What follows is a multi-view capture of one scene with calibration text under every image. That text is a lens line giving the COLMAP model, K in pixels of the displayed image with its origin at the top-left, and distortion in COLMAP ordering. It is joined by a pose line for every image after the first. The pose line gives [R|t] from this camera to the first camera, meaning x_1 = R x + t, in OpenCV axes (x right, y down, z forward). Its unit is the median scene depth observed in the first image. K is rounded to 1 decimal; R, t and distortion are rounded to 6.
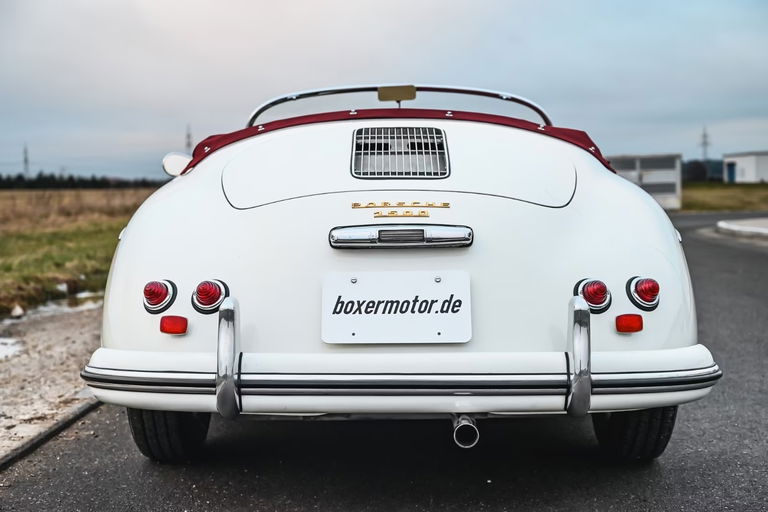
lens RADIAL K [[1231.0, 0, 389.1], [0, 1231.0, 274.2], [0, 0, 1]] dist [0.015291, 0.000000]
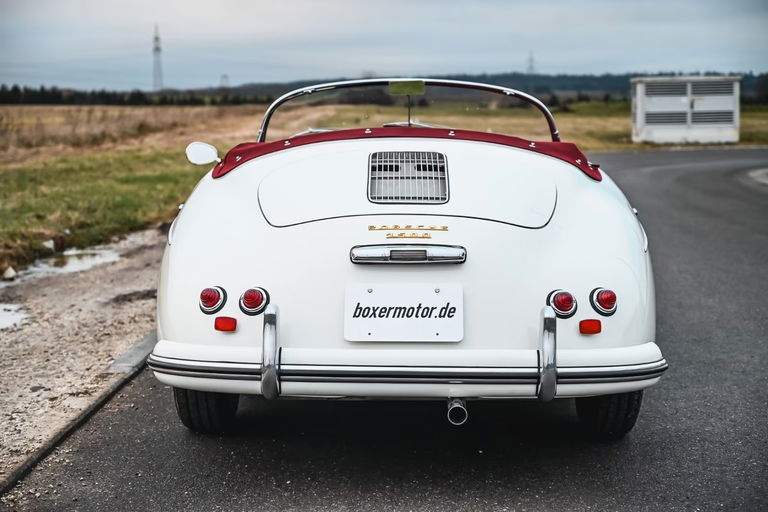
lens RADIAL K [[1597.1, 0, 382.7], [0, 1597.1, 255.7], [0, 0, 1]] dist [0.021705, 0.000000]
pose [[0.999915, 0.010568, -0.007669, -0.003552], [-0.010237, 0.999064, 0.042020, -0.095787], [0.008106, -0.041938, 0.999087, -0.602570]]
